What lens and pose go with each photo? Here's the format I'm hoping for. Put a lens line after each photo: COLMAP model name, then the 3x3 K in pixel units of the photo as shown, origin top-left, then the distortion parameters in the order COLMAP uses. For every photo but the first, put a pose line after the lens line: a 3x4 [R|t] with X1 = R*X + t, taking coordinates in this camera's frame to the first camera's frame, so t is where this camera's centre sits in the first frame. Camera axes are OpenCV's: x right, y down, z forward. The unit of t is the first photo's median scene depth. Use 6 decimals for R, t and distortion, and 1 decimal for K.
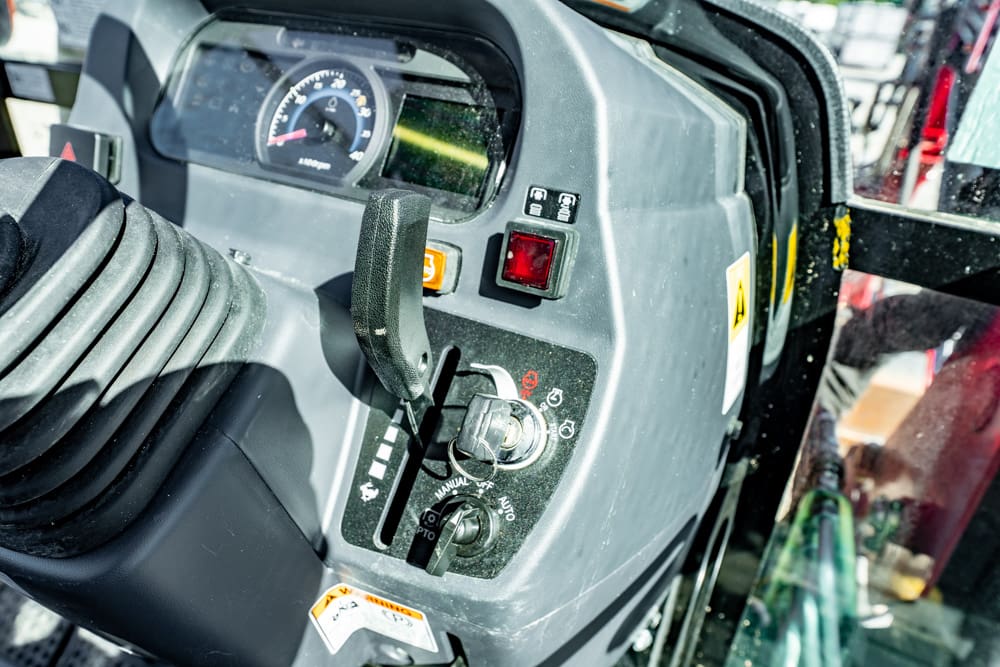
lens RADIAL K [[648.6, 0, 502.2], [0, 648.6, 332.2], [0, 0, 1]] dist [-0.004302, -0.000601]
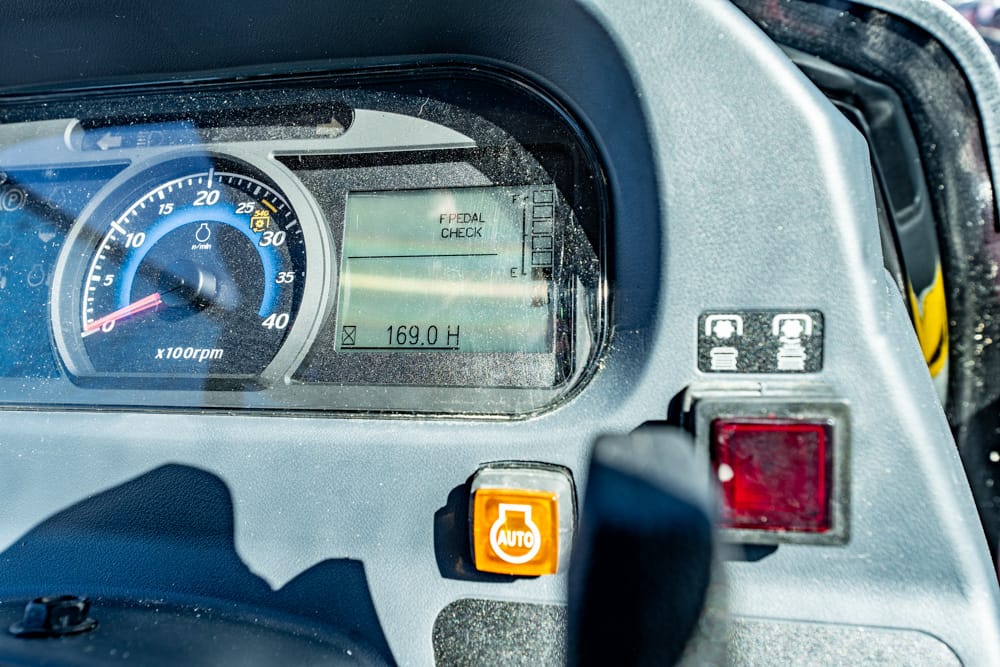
lens RADIAL K [[648.6, 0, 502.2], [0, 648.6, 332.2], [0, 0, 1]] dist [-0.004302, -0.000601]
pose [[0.948357, -0.220335, 0.228191, -0.170446], [0.249710, 0.962199, -0.108715, -0.160296], [-0.195612, 0.160083, 0.967528, 0.460554]]
